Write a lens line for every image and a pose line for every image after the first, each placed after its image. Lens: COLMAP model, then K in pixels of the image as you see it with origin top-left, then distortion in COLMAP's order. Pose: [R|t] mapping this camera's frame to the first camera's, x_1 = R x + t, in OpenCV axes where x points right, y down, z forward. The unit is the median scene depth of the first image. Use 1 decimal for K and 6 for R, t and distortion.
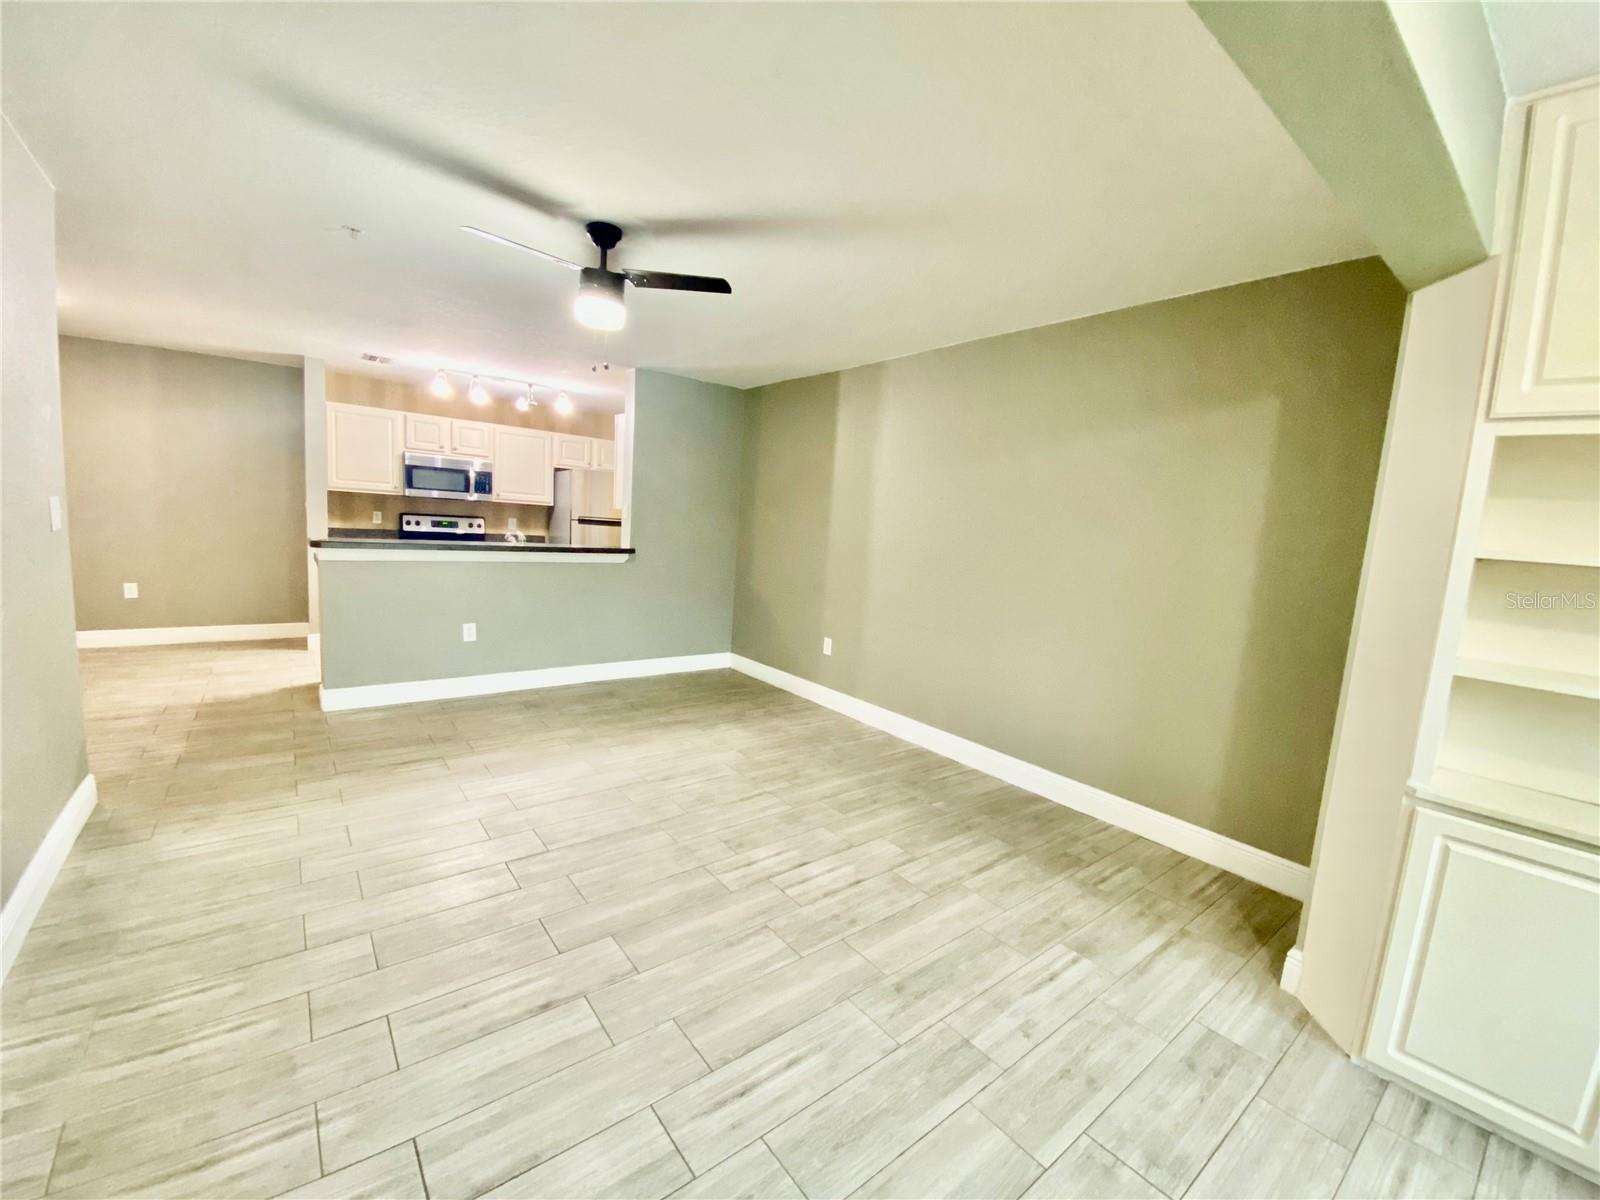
lens RADIAL K [[652.5, 0, 800.0], [0, 652.5, 600.0], [0, 0, 1]] dist [0.016155, -0.017798]
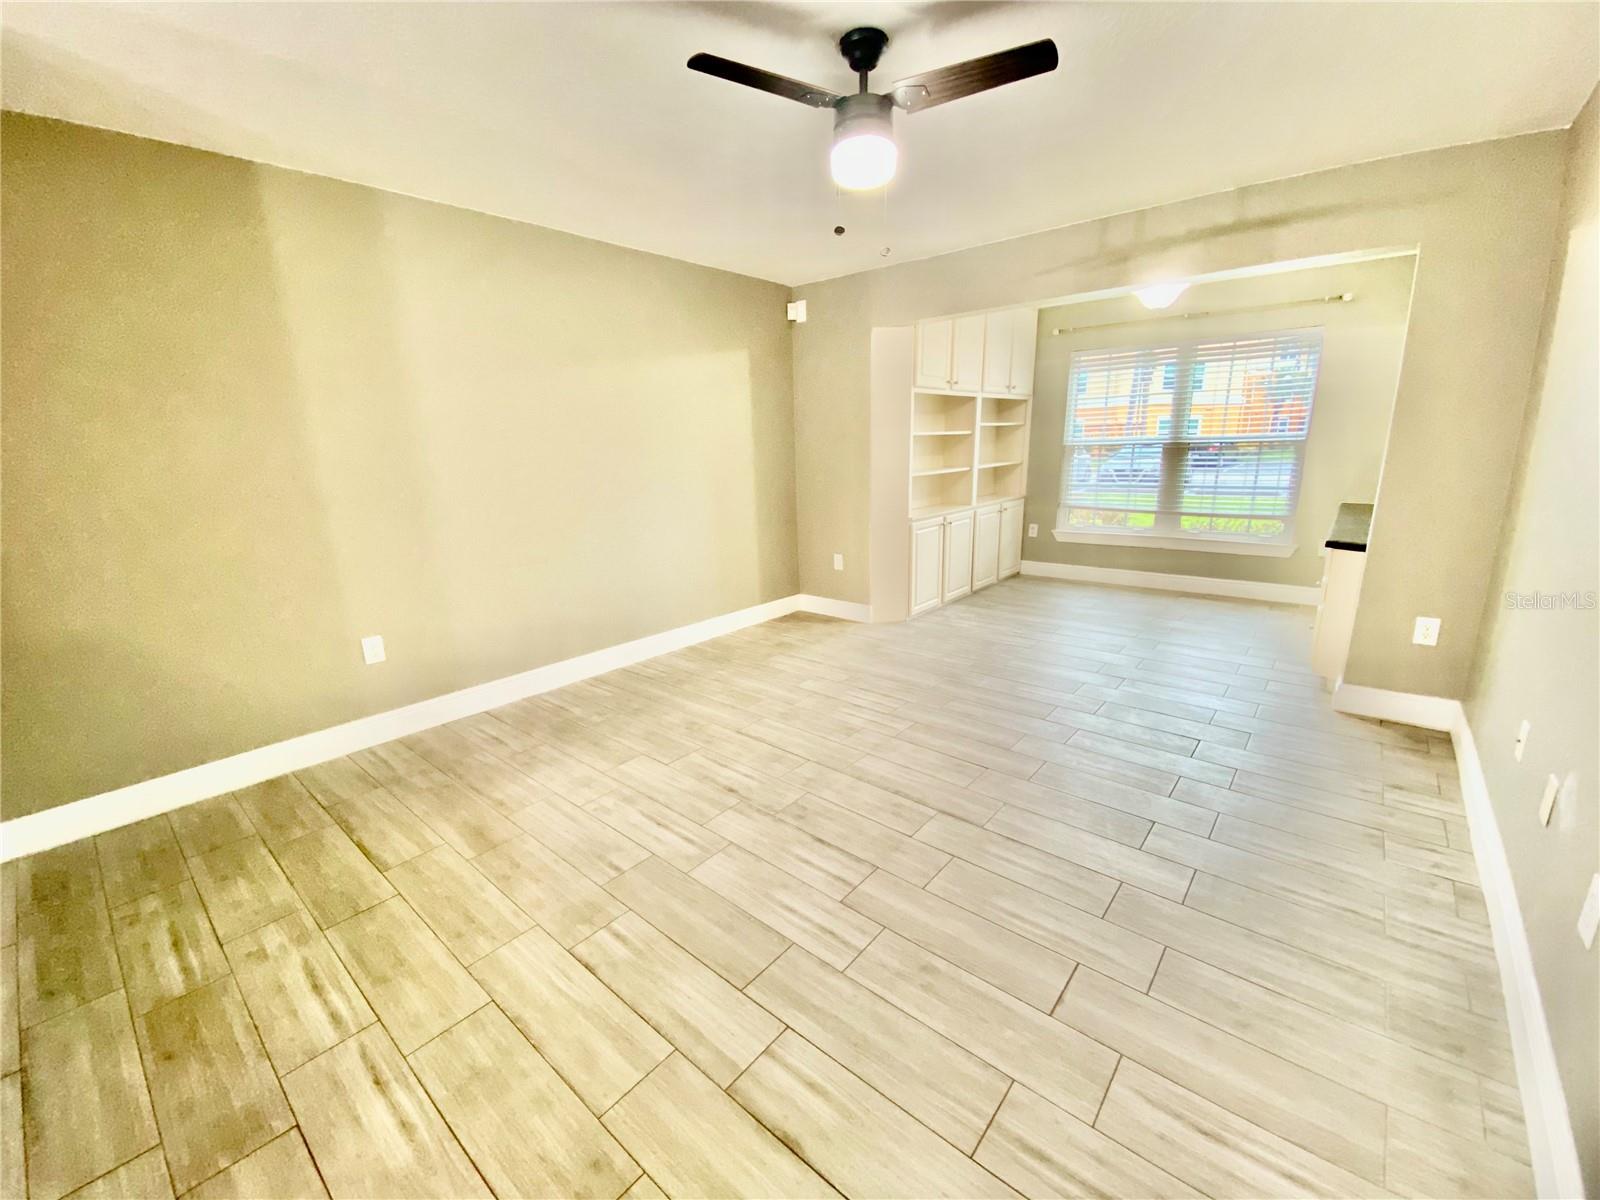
lens RADIAL K [[652.5, 0, 800.0], [0, 652.5, 600.0], [0, 0, 1]] dist [0.016155, -0.017798]
pose [[-0.205122, -0.298526, 0.932098, -0.620917], [0.118941, 0.937687, 0.326491, -0.132917], [-0.971482, 0.177835, -0.156834, 0.697508]]
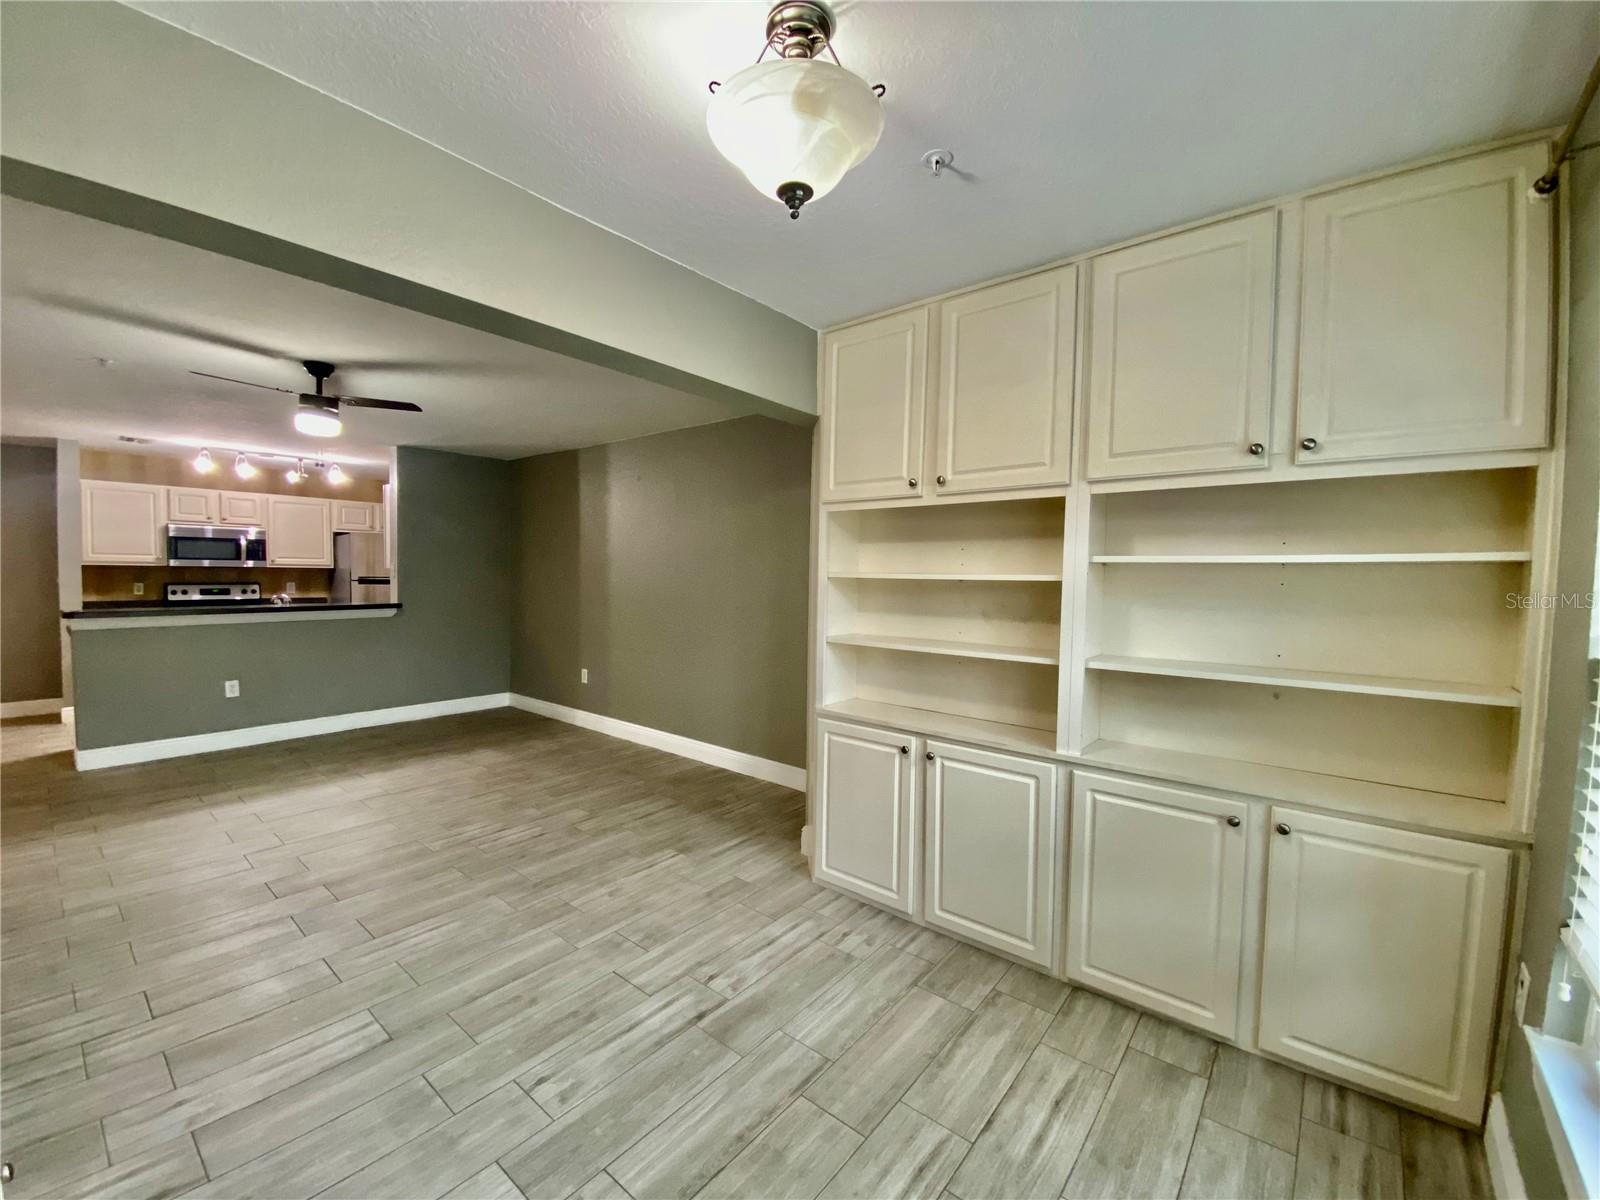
lens RADIAL K [[652.5, 0, 800.0], [0, 652.5, 600.0], [0, 0, 1]] dist [0.016155, -0.017798]
pose [[0.976497, -0.057978, 0.207586, 0.188167], [0.072202, 0.995486, -0.061606, 0.035410], [-0.203077, 0.075146, 0.976275, -0.248161]]
